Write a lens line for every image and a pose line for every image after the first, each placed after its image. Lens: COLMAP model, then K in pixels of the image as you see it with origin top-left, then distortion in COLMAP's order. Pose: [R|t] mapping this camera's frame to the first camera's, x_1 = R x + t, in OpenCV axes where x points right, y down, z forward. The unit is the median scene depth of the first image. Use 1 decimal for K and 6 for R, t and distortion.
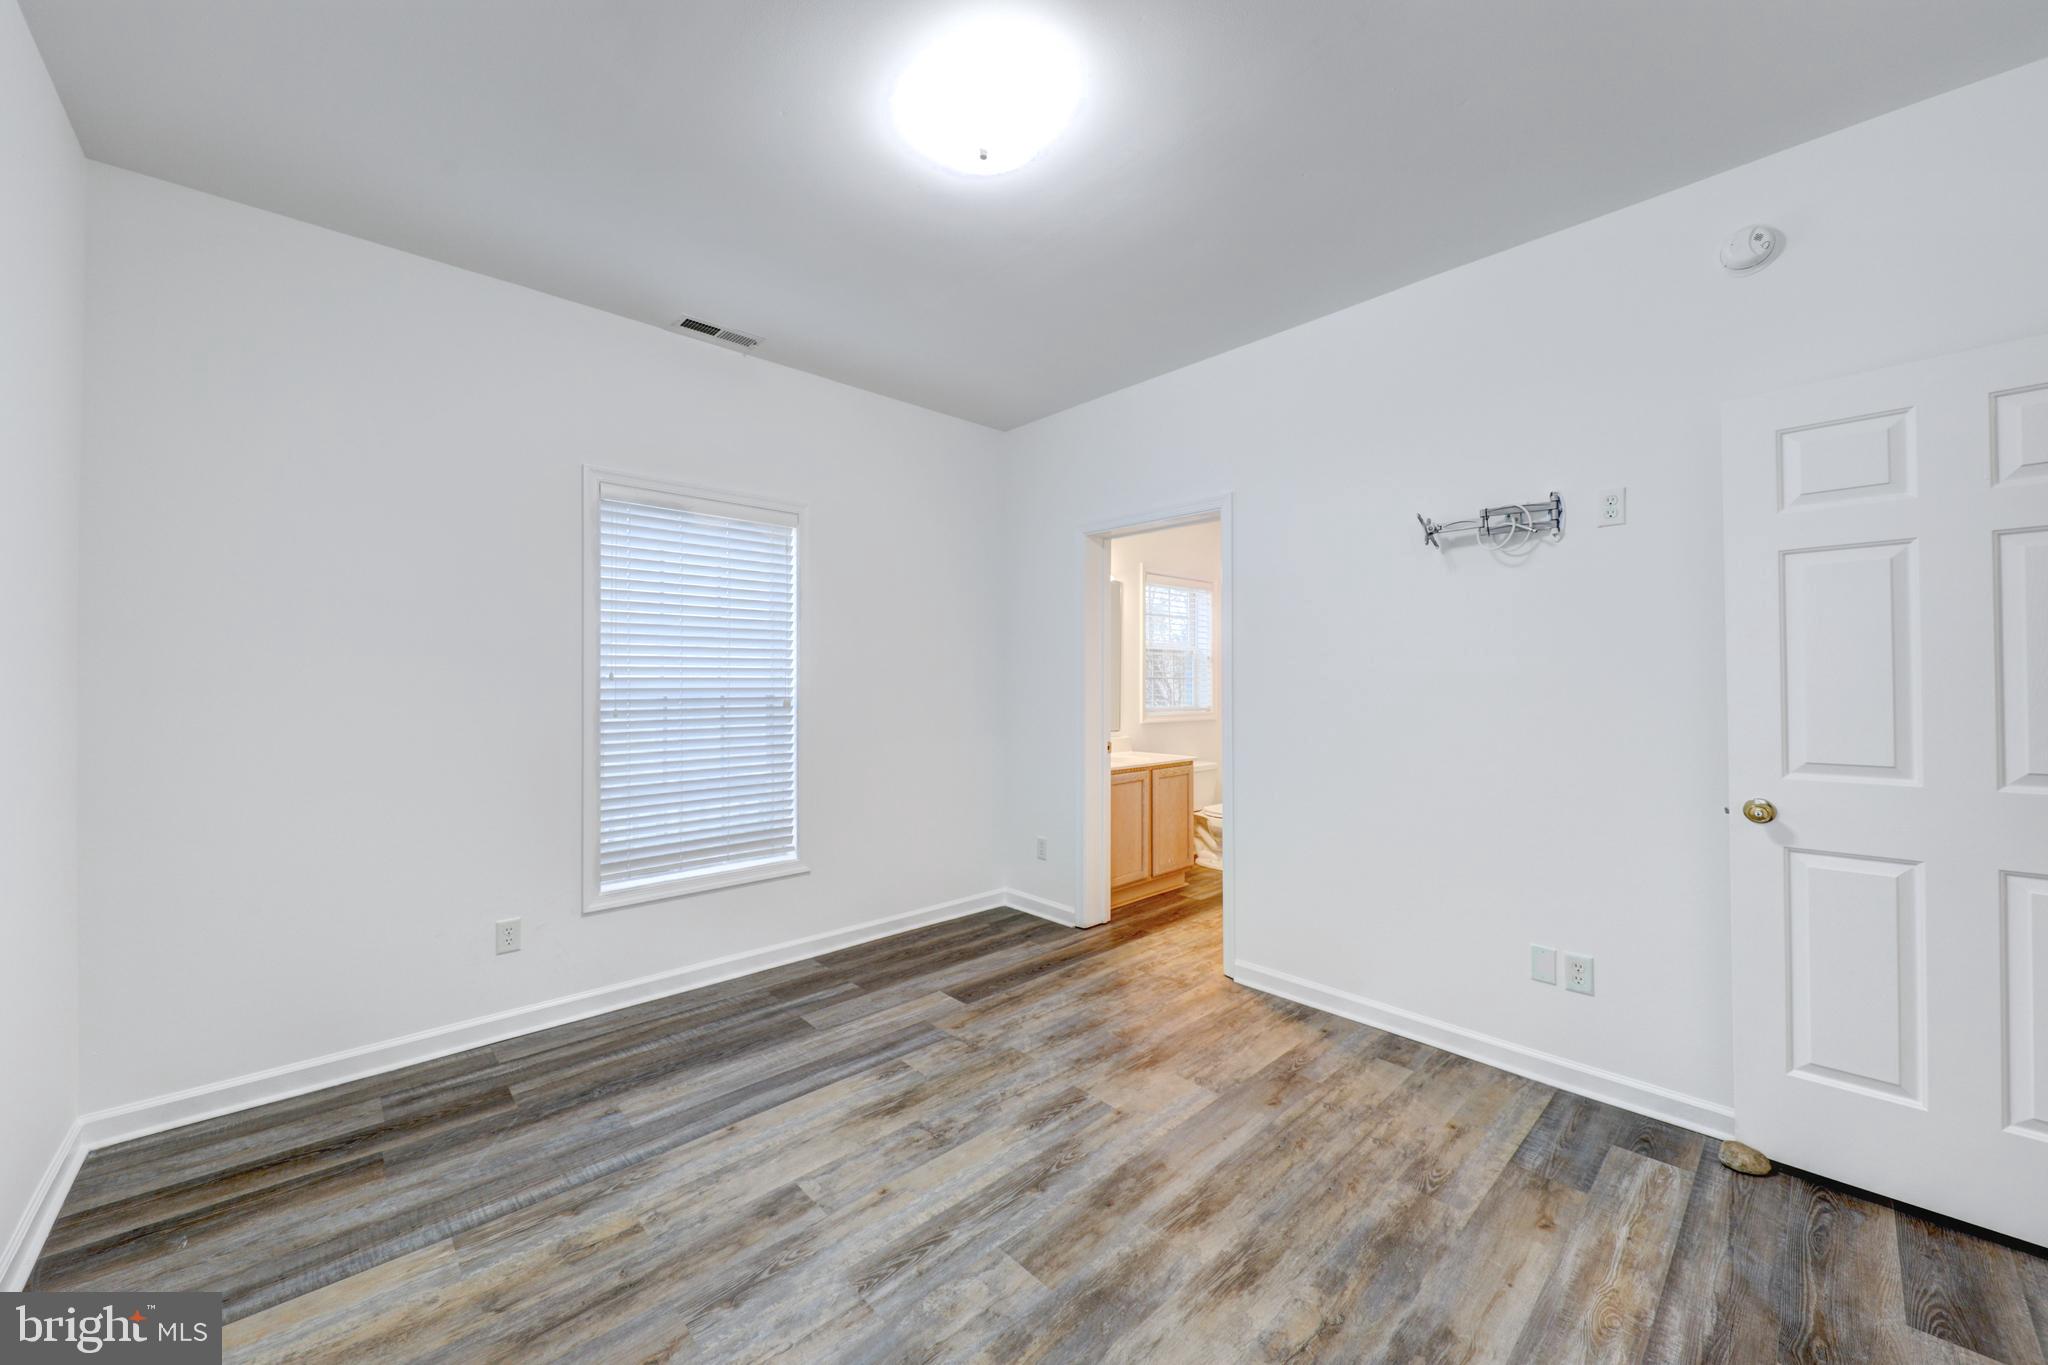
lens RADIAL K [[766.6, 0, 1032.4], [0, 766.6, 649.7], [0, 0, 1]] dist [0.004859, -0.003602]
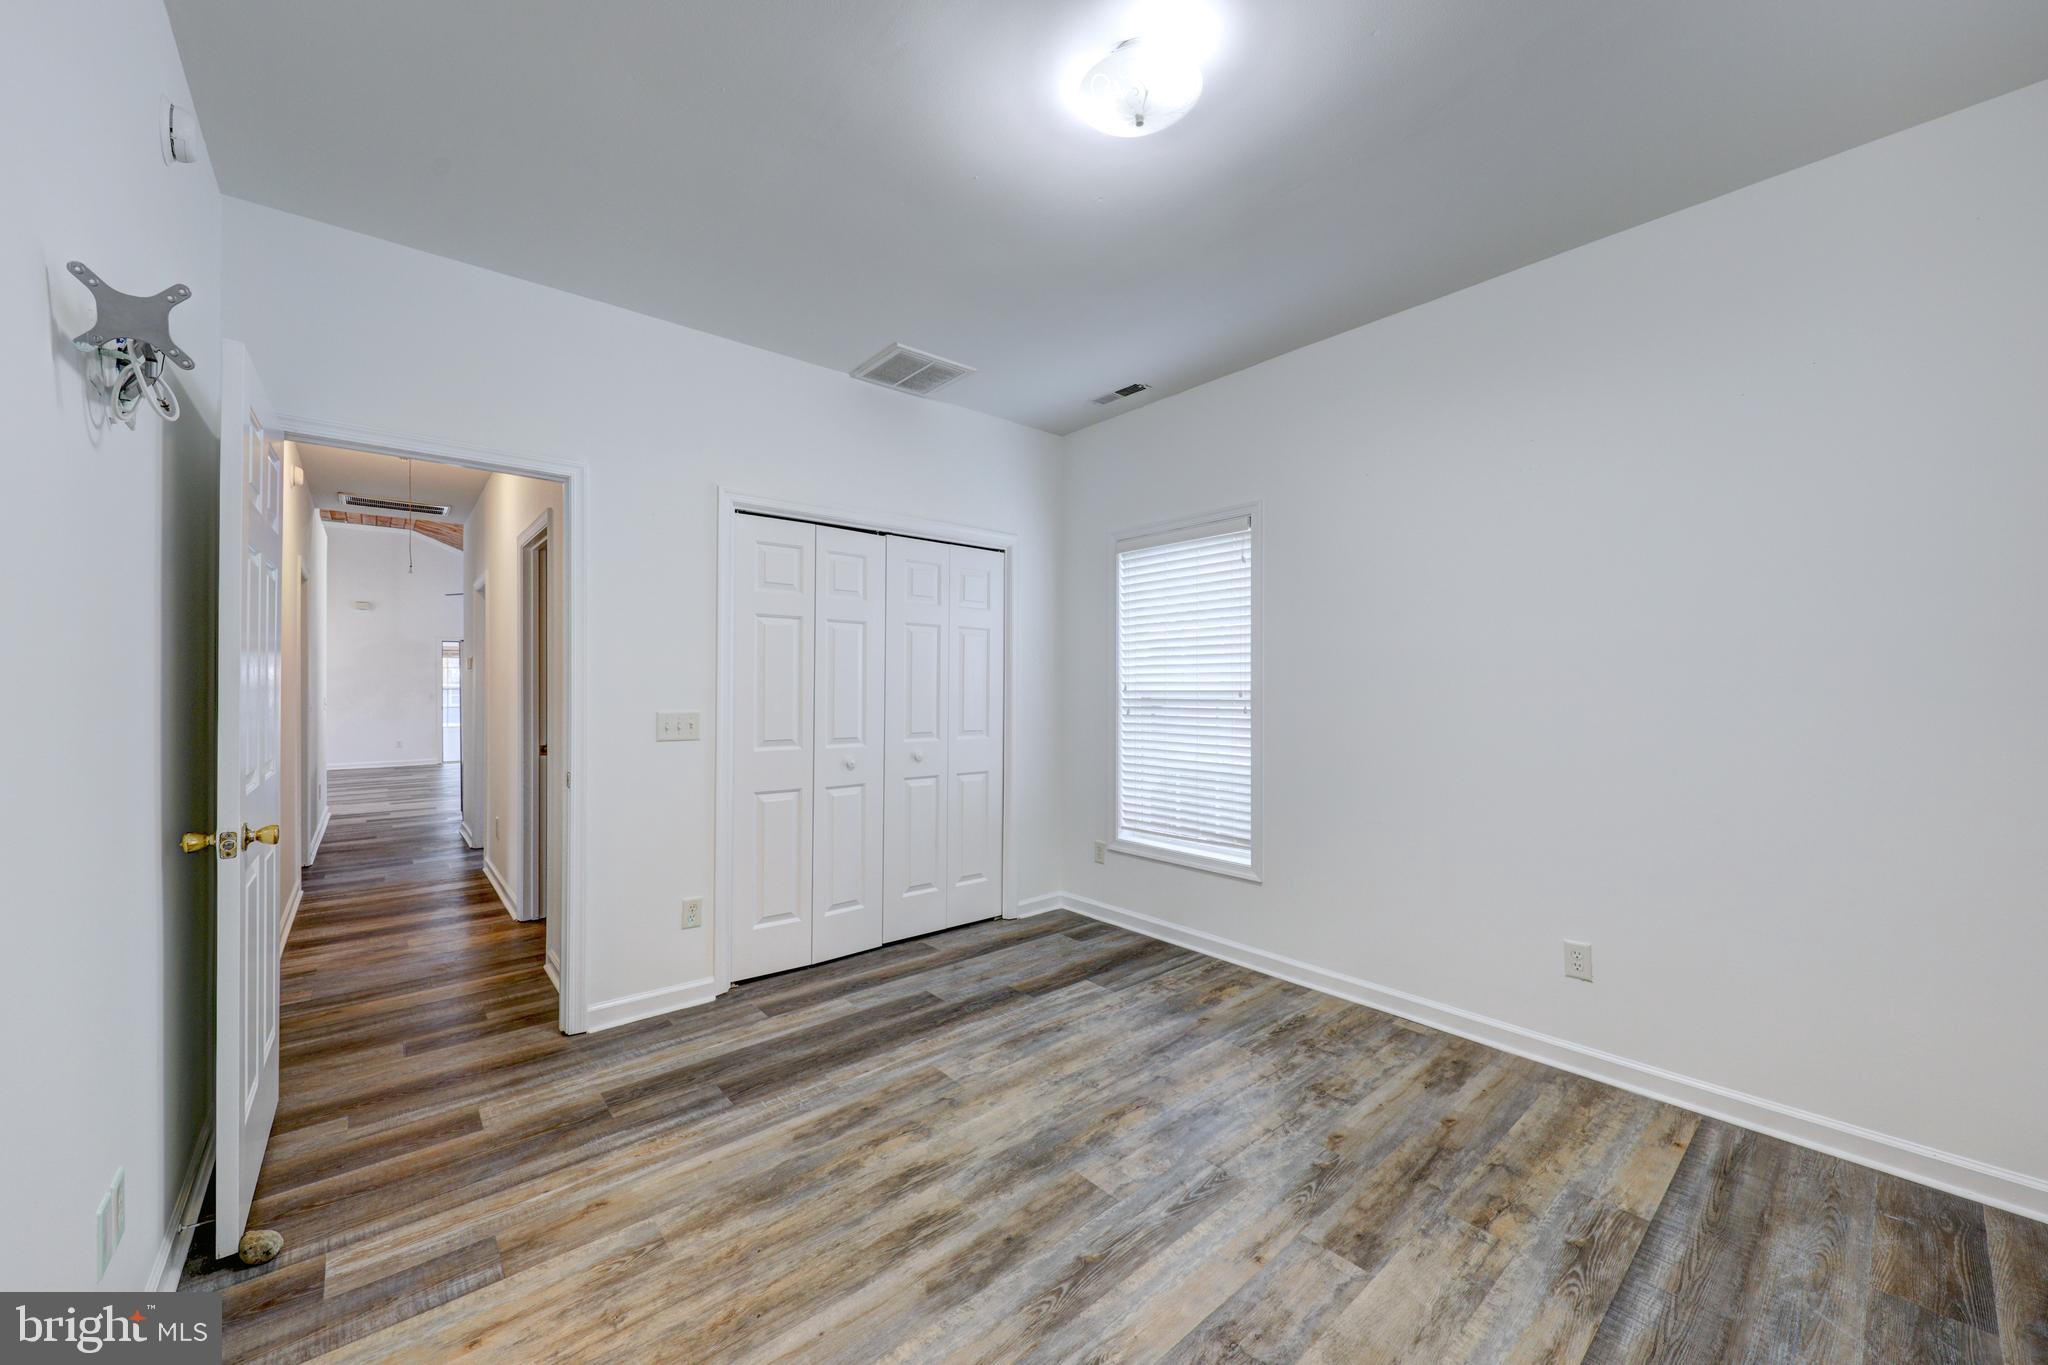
lens RADIAL K [[766.6, 0, 1043.4], [0, 766.6, 671.9], [0, 0, 1]] dist [0.004859, -0.003602]
pose [[-0.999570, 0.001806, 0.029260, 0.025838], [0.000122, 0.998348, -0.057462, 0.072954], [-0.029315, -0.057434, -0.997919, 1.808380]]
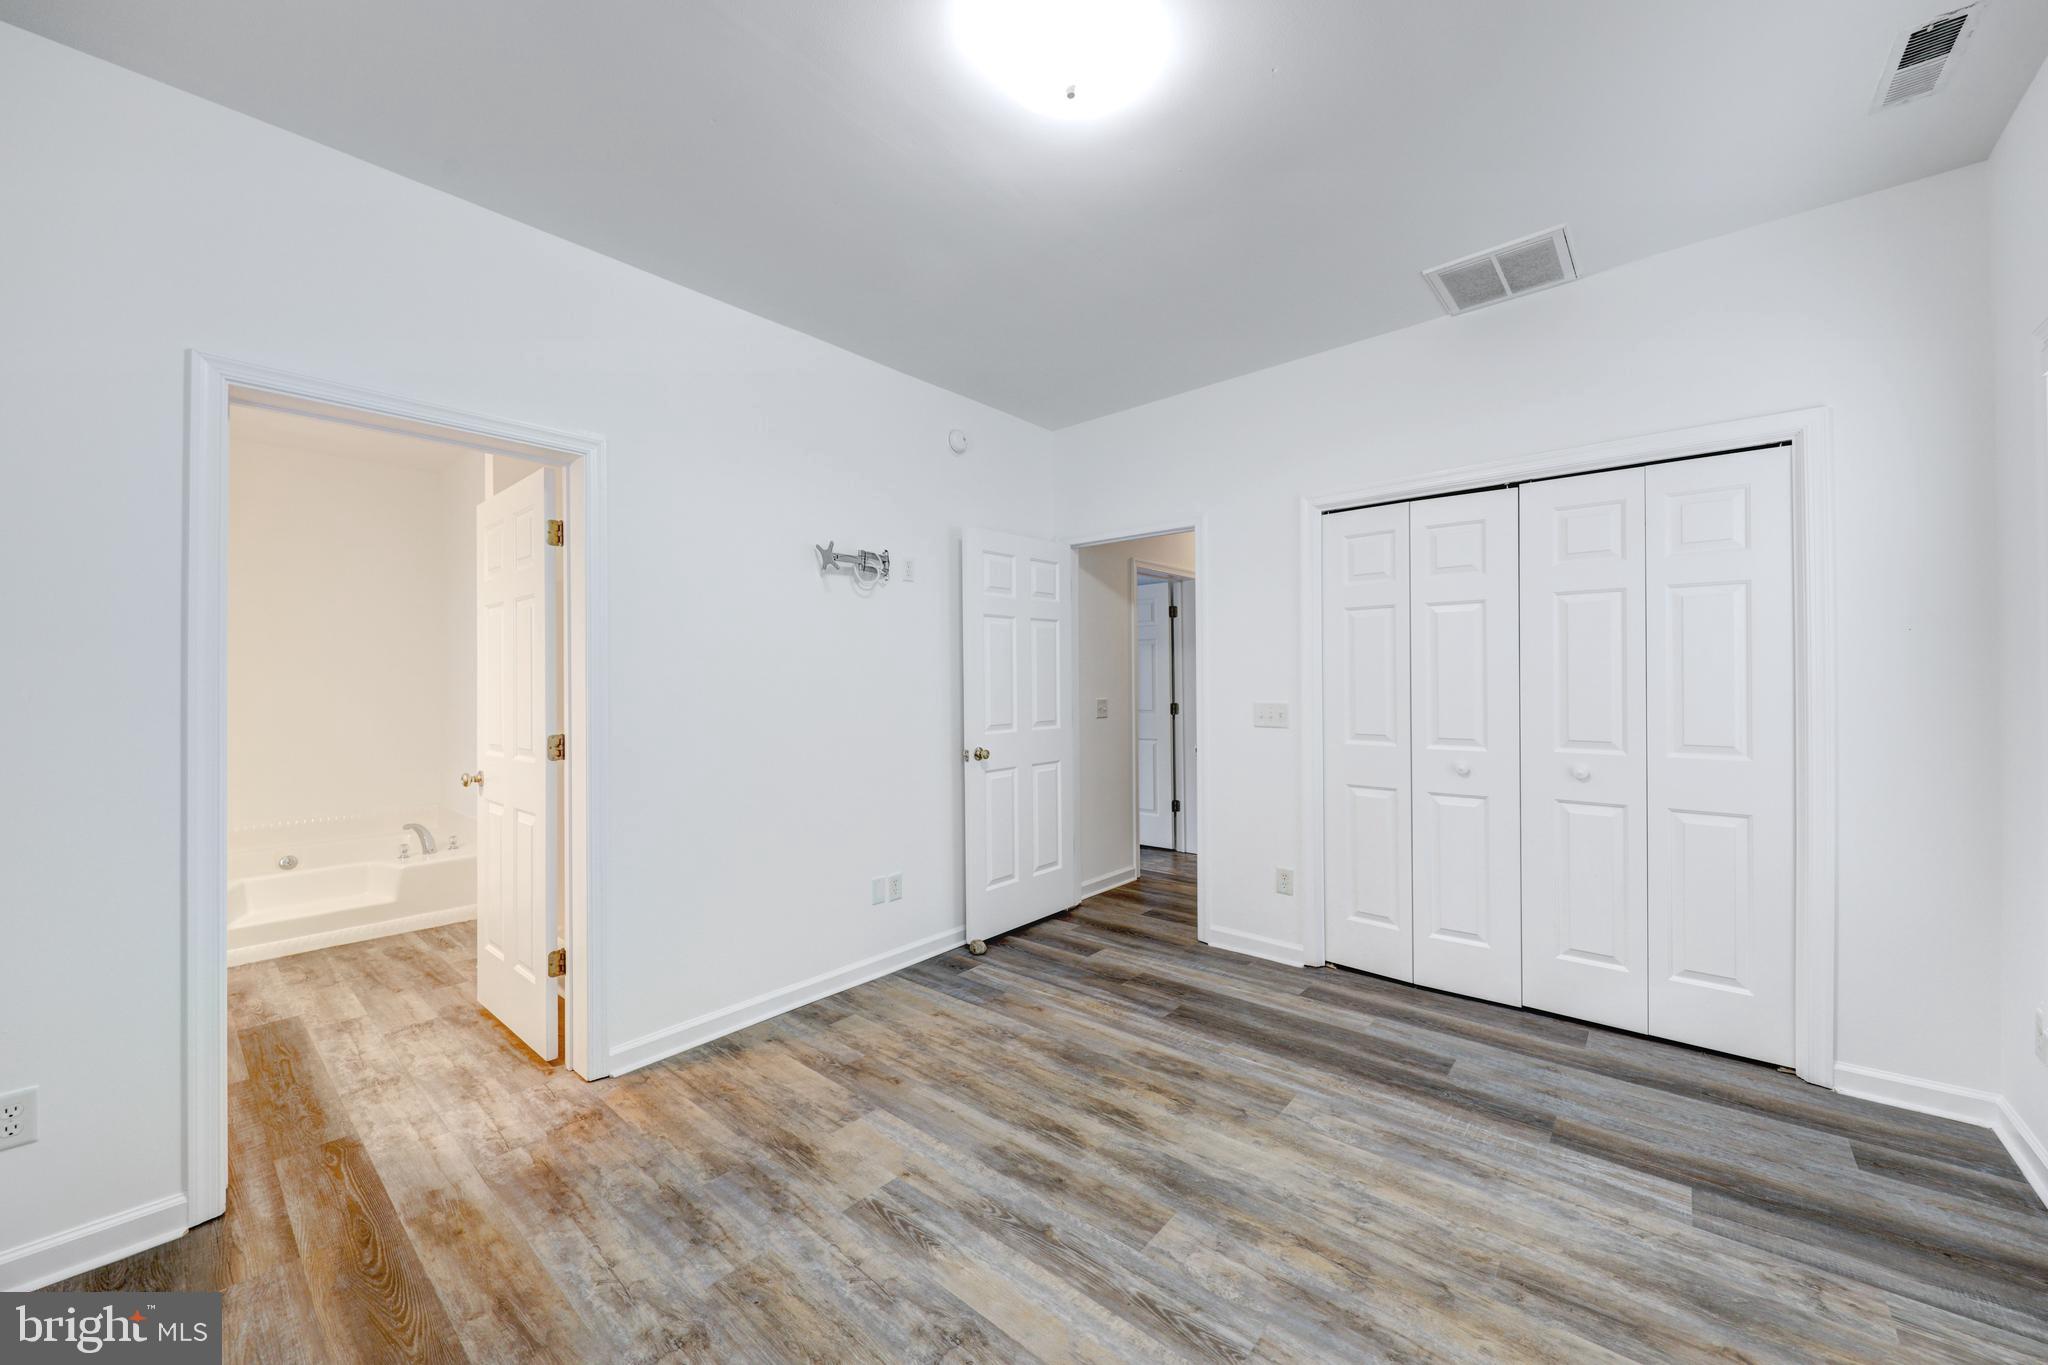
lens RADIAL K [[766.6, 0, 1012.7], [0, 766.6, 660.4], [0, 0, 1]] dist [0.004859, -0.003602]
pose [[-0.098921, 0.027950, 0.994703, -0.878136], [-0.028341, 0.999121, -0.030893, 0.040132], [-0.994692, -0.031247, -0.098042, 1.086092]]
